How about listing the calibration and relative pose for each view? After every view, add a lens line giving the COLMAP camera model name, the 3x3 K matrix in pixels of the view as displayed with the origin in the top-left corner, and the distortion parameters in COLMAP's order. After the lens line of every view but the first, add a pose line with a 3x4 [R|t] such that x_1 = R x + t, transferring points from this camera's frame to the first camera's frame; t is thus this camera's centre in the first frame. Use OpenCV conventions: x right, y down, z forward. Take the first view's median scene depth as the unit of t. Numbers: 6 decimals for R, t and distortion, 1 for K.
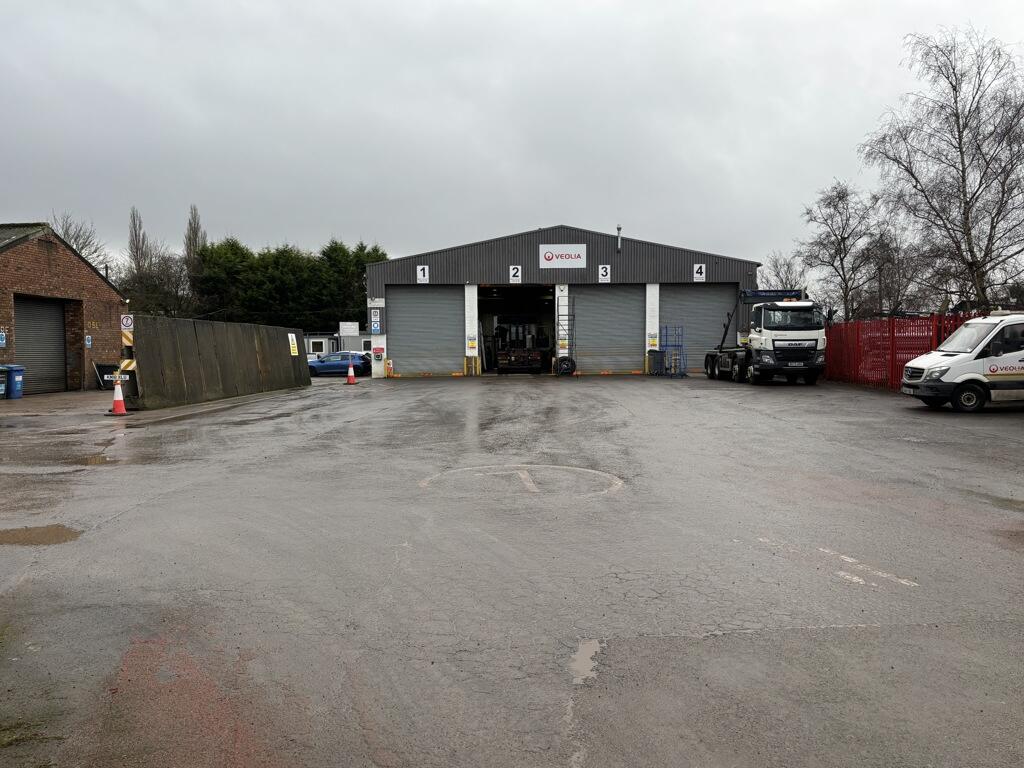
lens RADIAL K [[743.5, 0, 512.0], [0, 743.5, 384.0], [0, 0, 1]] dist [0.003079, 0.000171]
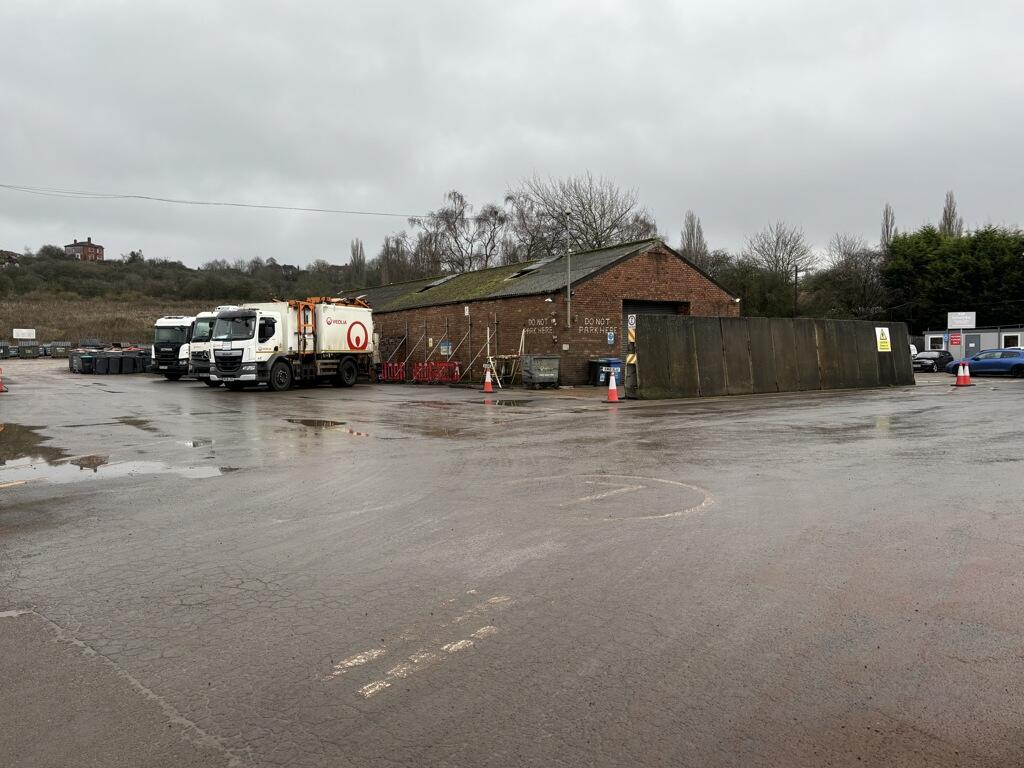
lens RADIAL K [[743.5, 0, 512.0], [0, 743.5, 384.0], [0, 0, 1]] dist [0.003079, 0.000171]
pose [[0.638342, 0.036607, -0.768882, 0.131475], [-0.032550, 0.999259, 0.020552, -0.002787], [0.769065, 0.011908, 0.639060, 0.078762]]
